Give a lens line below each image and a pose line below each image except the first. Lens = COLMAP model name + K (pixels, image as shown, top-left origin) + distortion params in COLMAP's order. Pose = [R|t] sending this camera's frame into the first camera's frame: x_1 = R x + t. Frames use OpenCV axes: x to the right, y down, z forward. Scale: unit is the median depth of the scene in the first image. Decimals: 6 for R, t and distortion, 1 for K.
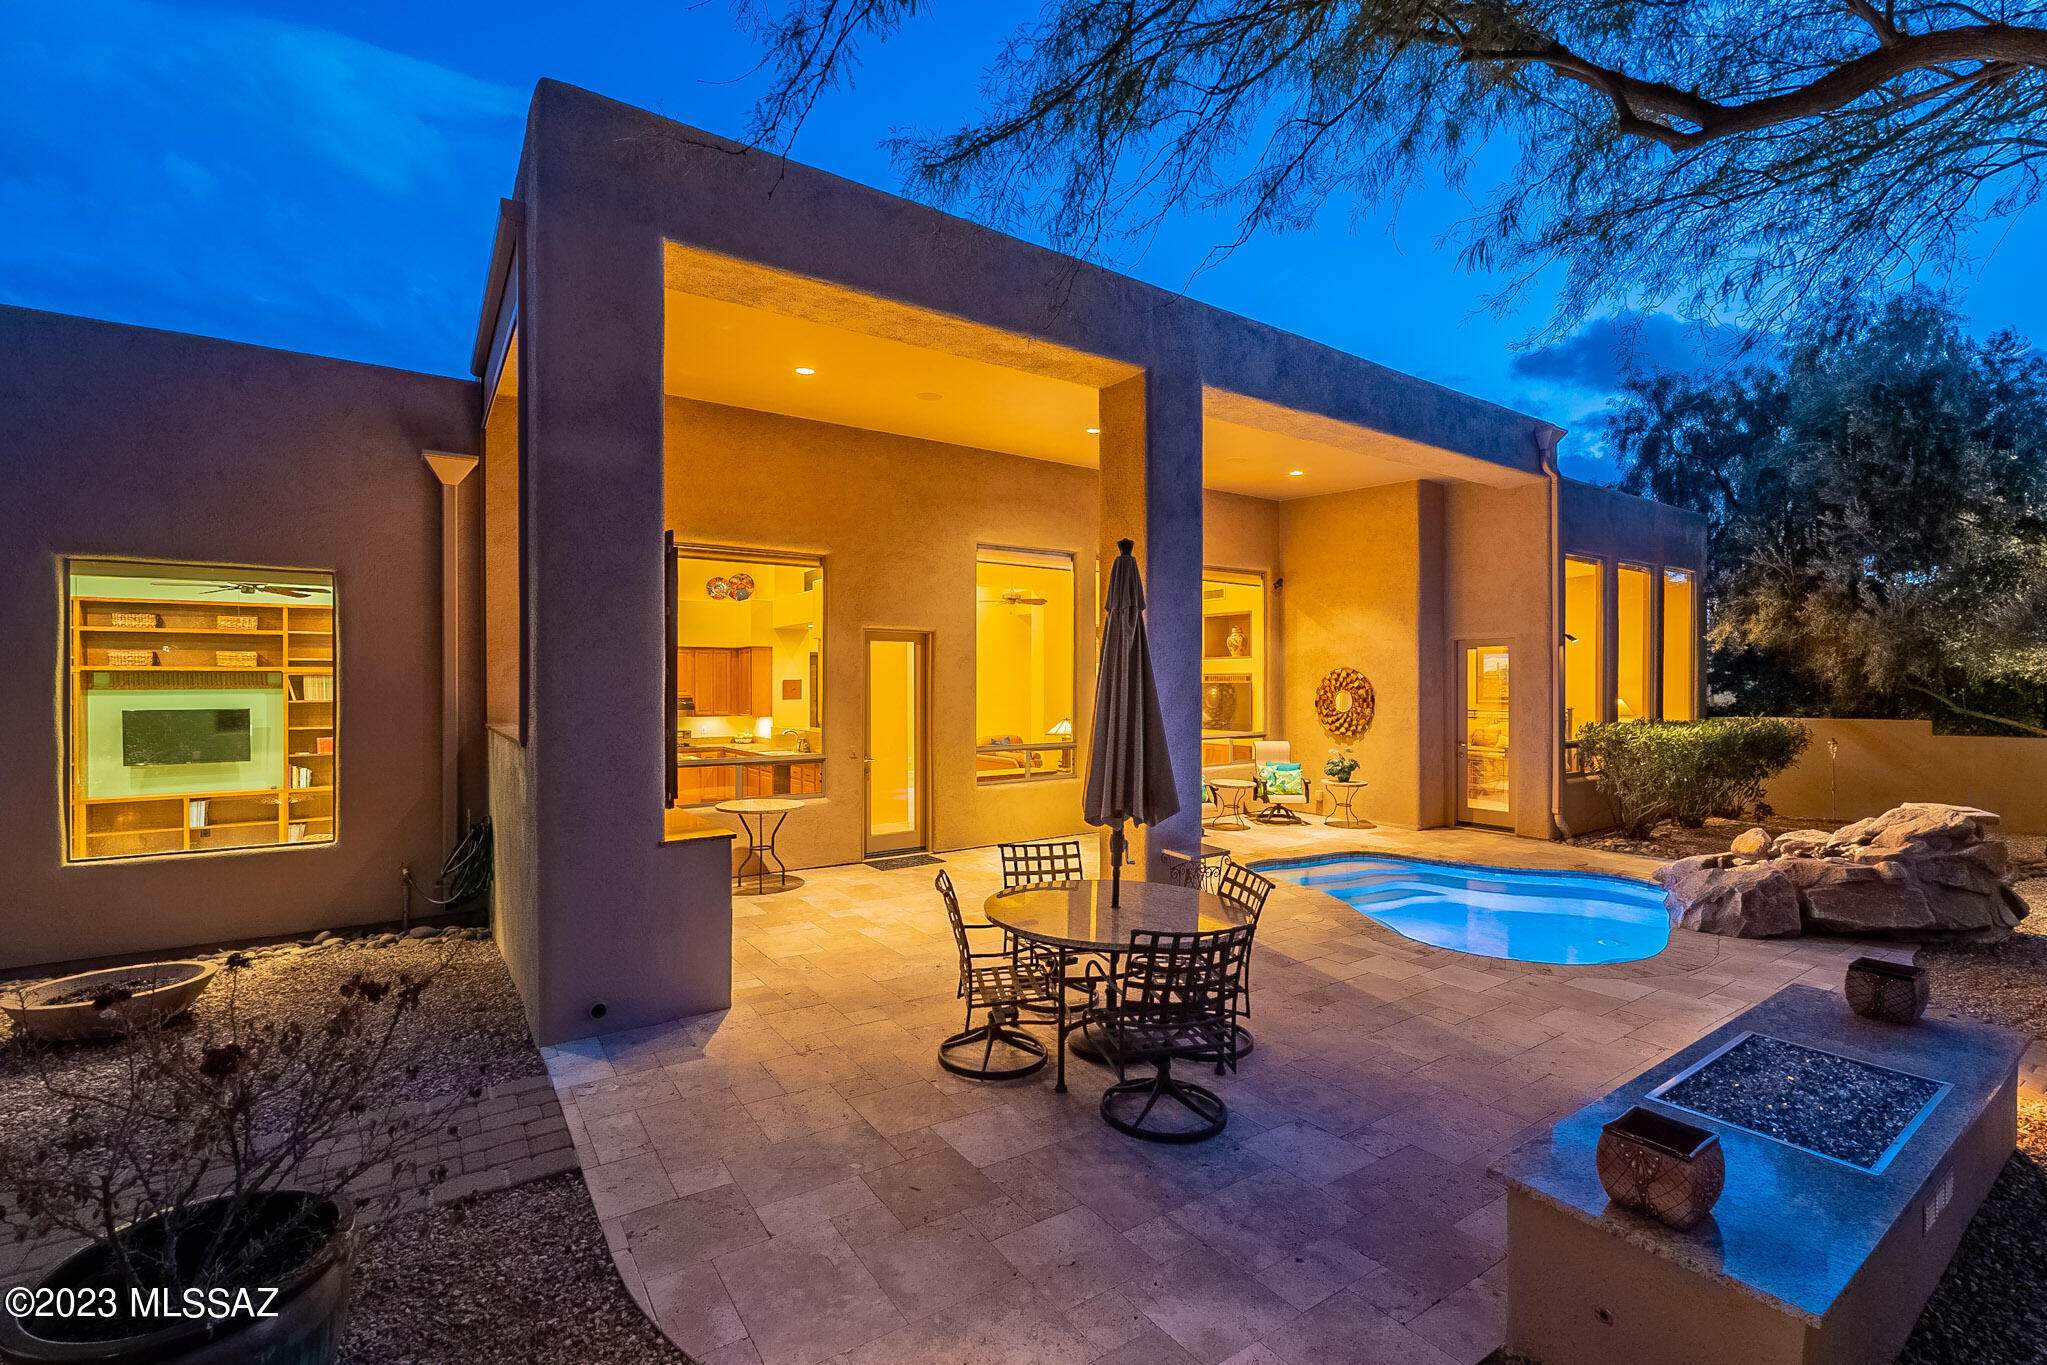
lens RADIAL K [[898.3, 0, 1023.5], [0, 898.3, 682.5], [0, 0, 1]] dist [-0.003337, -0.000158]
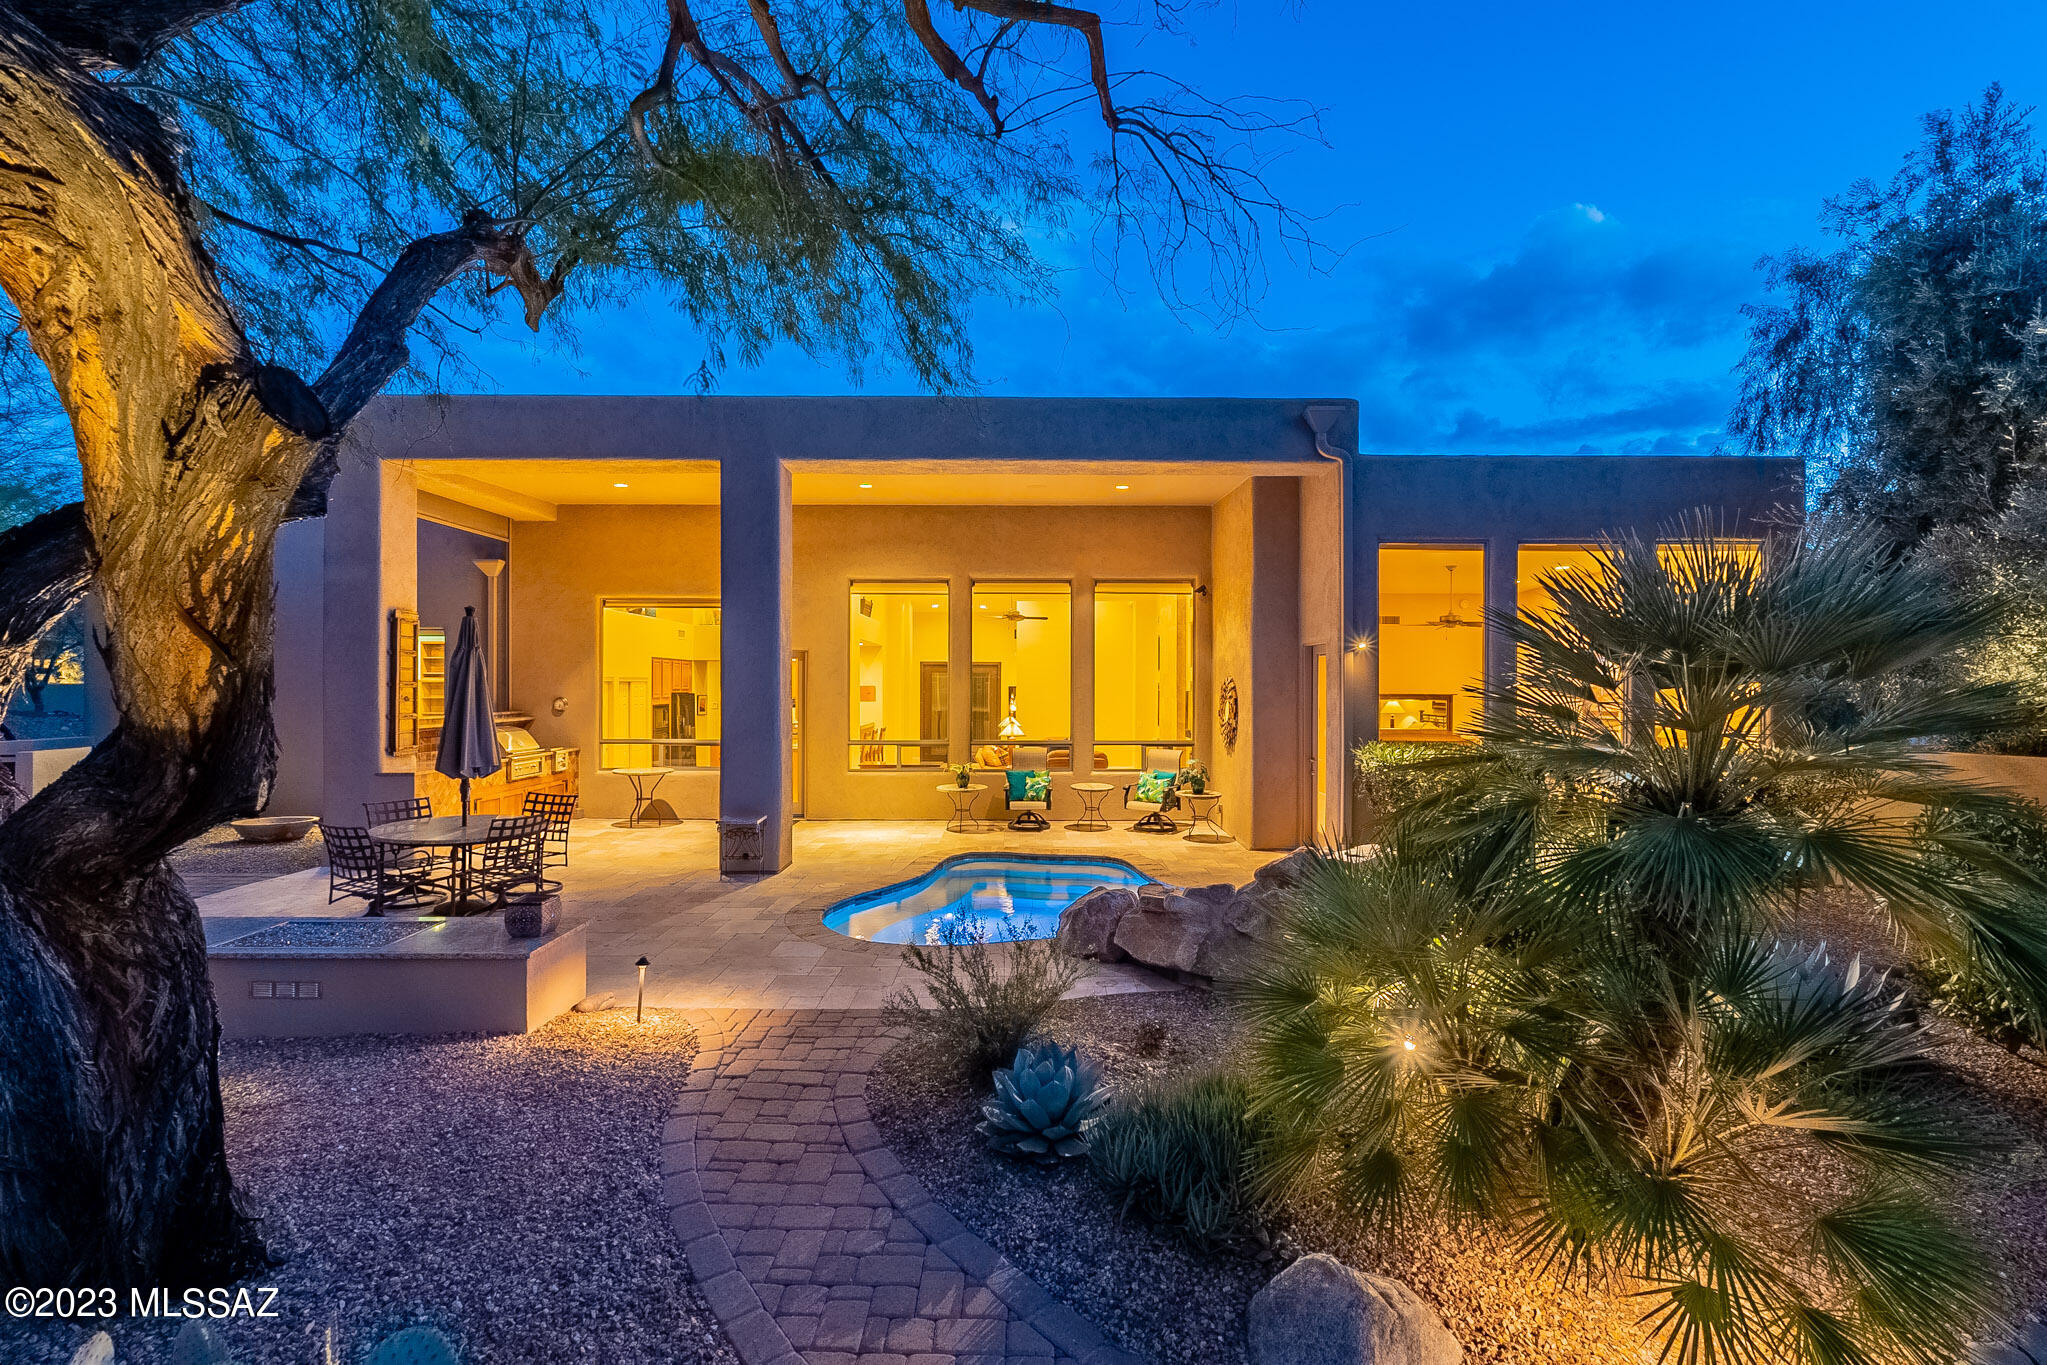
lens RADIAL K [[940.6, 0, 1023.5], [0, 940.6, 682.5], [0, 0, 1]] dist [-0.069217, -0.000056]
pose [[0.815242, -0.000079, -0.579120, 1.090907], [-0.010418, 0.999836, -0.014802, 0.013092], [0.579027, 0.018101, 0.815108, 0.069495]]
